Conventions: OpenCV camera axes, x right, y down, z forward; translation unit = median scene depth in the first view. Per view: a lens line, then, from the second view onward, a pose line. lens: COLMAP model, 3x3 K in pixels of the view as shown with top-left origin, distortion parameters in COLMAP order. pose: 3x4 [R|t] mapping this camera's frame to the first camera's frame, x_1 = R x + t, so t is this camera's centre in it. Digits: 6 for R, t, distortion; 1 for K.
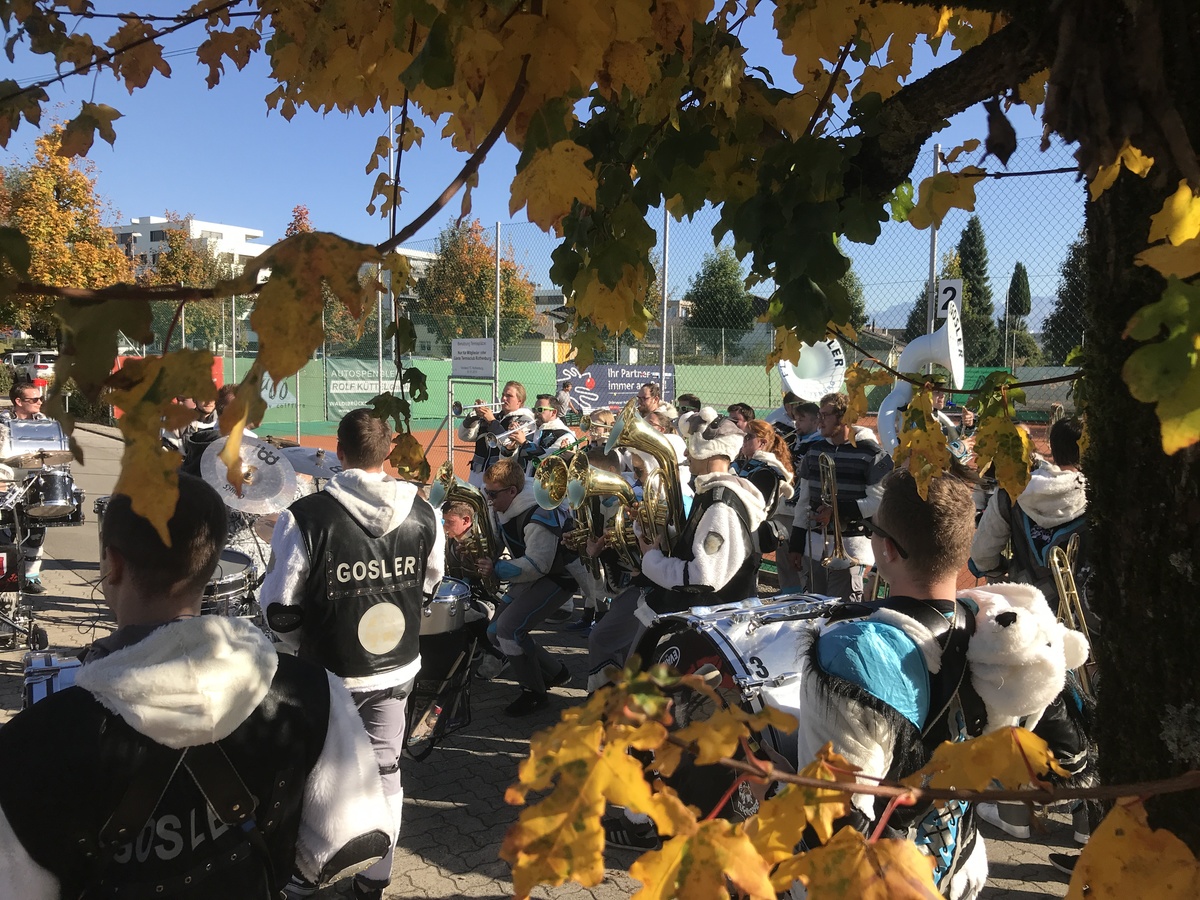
lens RADIAL K [[977.4, 0, 601.6], [0, 977.4, 444.4], [0, 0, 1]] dist [0.011632, -0.004585]
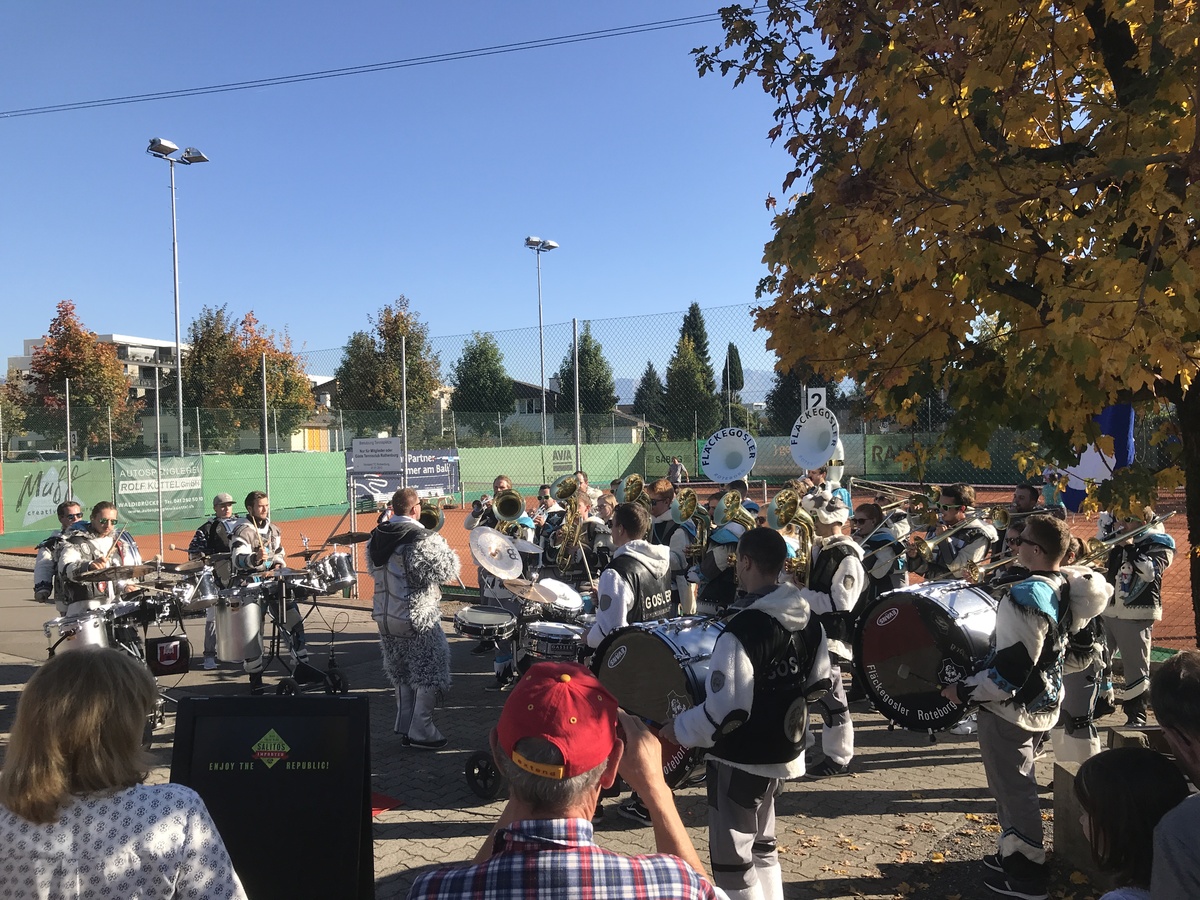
lens RADIAL K [[977.4, 0, 599.4], [0, 977.4, 446.6], [0, 0, 1]] dist [0.011632, -0.004585]
pose [[0.961552, -0.041844, 0.271416, -0.061484], [0.062679, 0.995677, -0.068553, -0.002158], [-0.267374, 0.082929, 0.960018, -0.045861]]
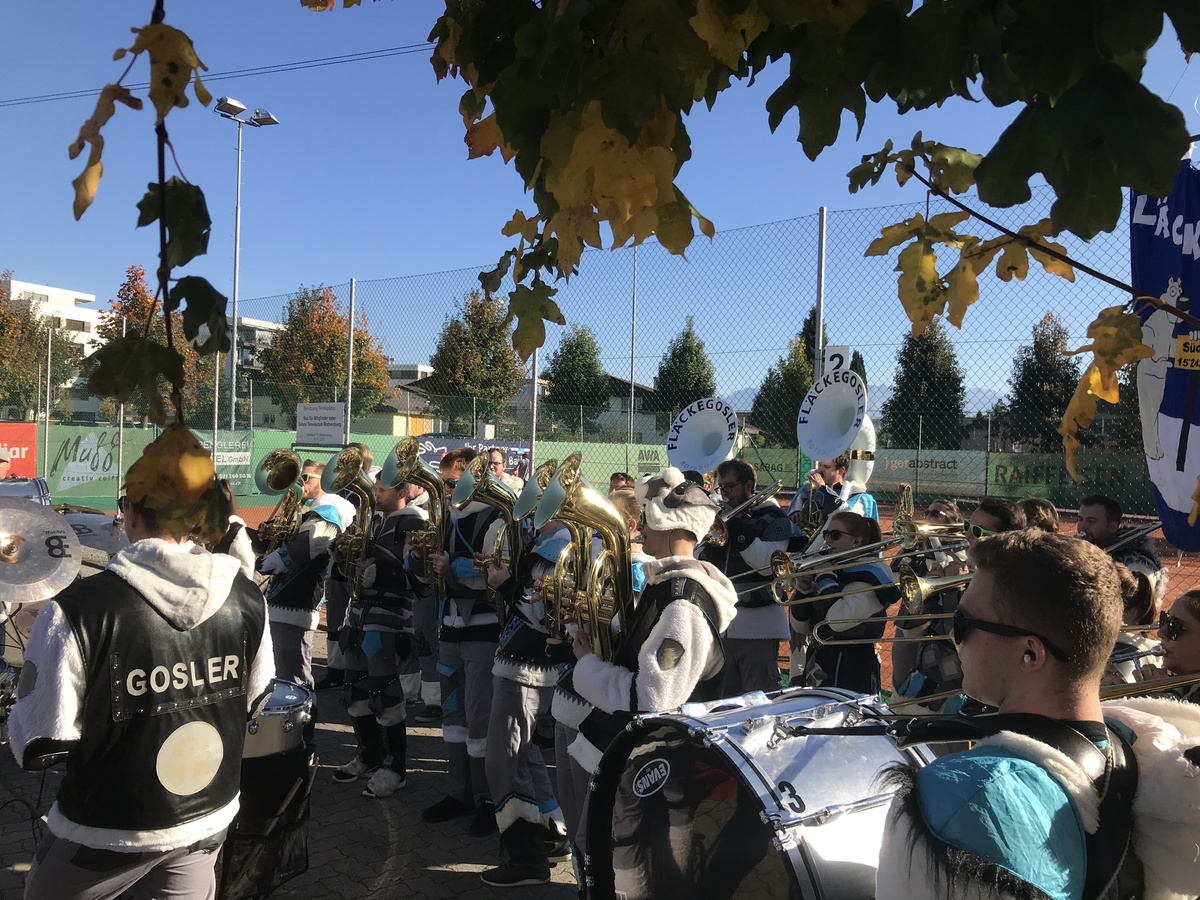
lens RADIAL K [[977.4, 0, 600.0], [0, 977.4, 451.3], [0, 0, 1]] dist [0.011632, -0.004585]
pose [[0.989002, 0.014176, 0.147220, -0.002572], [-0.003332, 0.997279, -0.073649, 0.001108], [-0.147864, 0.072349, 0.986358, 0.018403]]
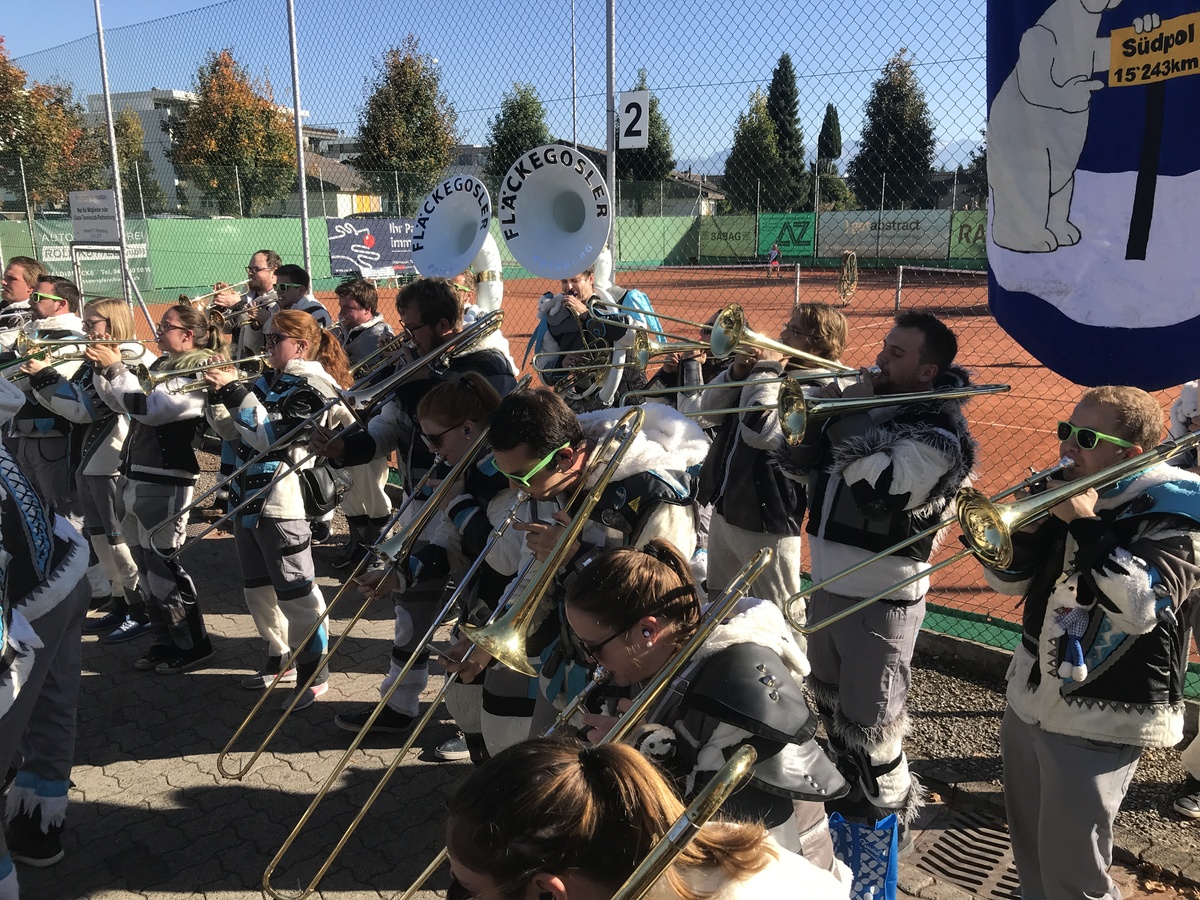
lens RADIAL K [[977.4, 0, 604.7], [0, 977.4, 447.0], [0, 0, 1]] dist [0.011632, -0.004585]
pose [[0.984725, -0.061532, 0.162880, 0.040041], [0.036460, 0.987606, 0.152661, -0.004277], [-0.170255, -0.144391, 0.974764, 0.049994]]
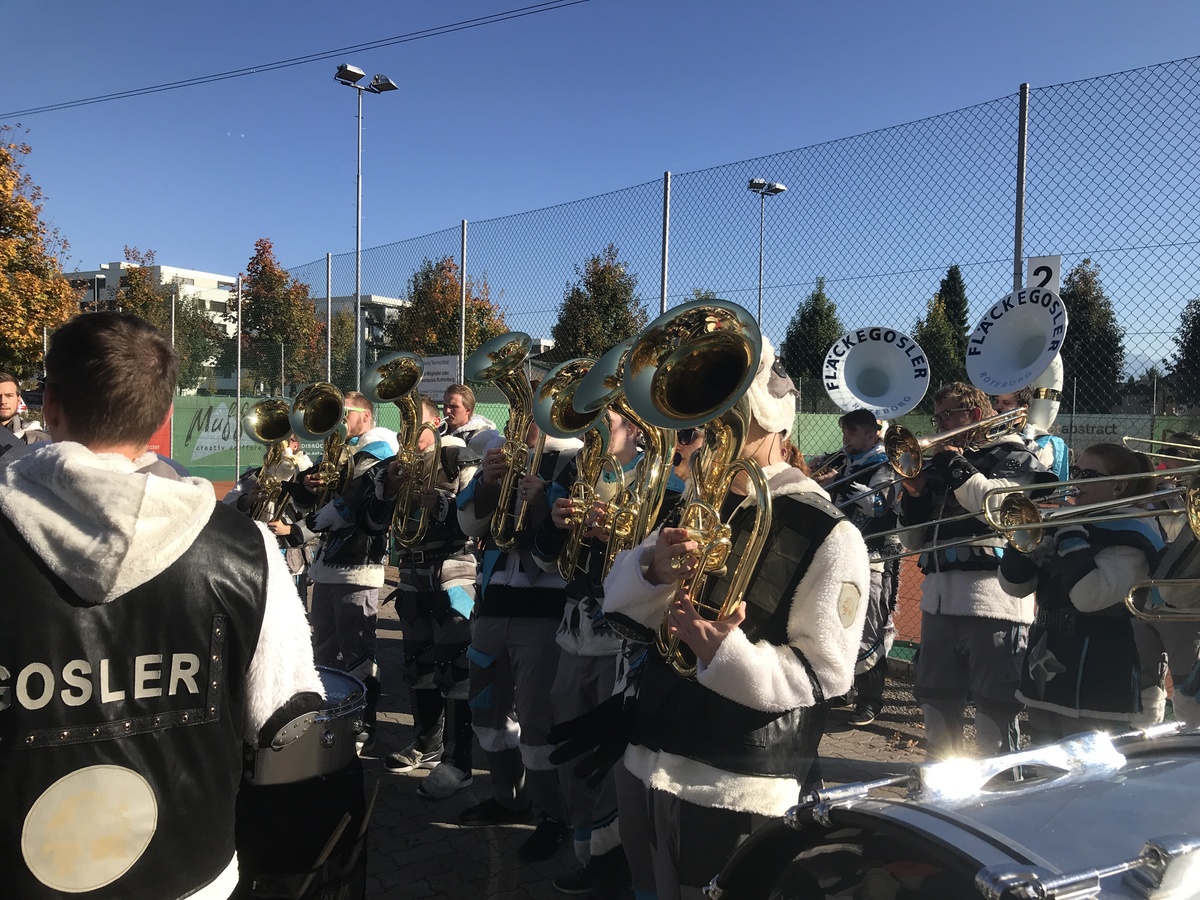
lens RADIAL K [[977.4, 0, 600.1], [0, 977.4, 449.8], [0, 0, 1]] dist [0.011632, -0.004585]
pose [[0.999722, 0.004524, 0.023133, -0.001711], [-0.003422, 0.998867, -0.047461, 0.003891], [-0.023321, 0.047368, 0.998605, 0.046980]]
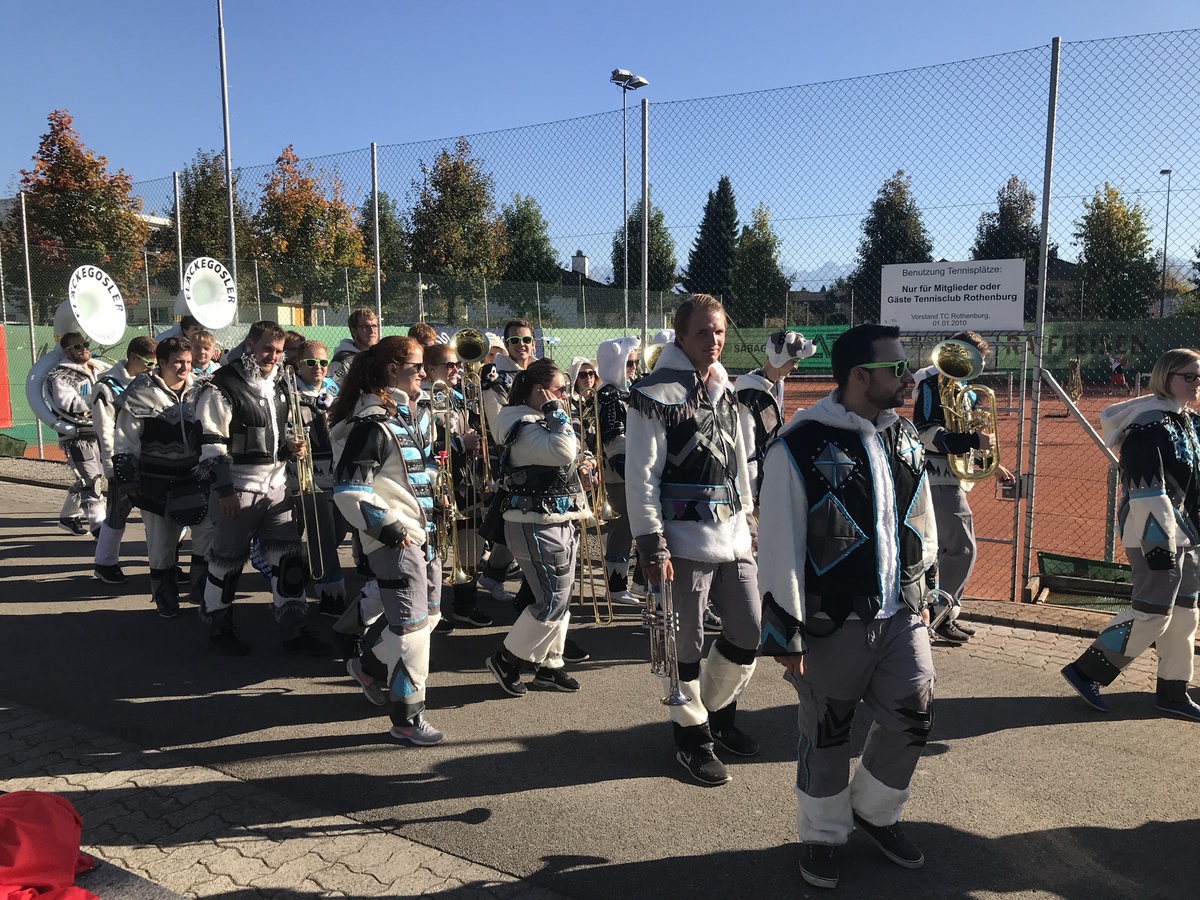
lens RADIAL K [[977.4, 0, 593.7], [0, 977.4, 440.5], [0, 0, 1]] dist [0.011632, -0.004585]
pose [[0.945152, -0.055432, 0.321892, -0.161025], [0.046117, 0.998269, 0.036497, -0.012328], [-0.323358, -0.019651, 0.946073, 0.175597]]
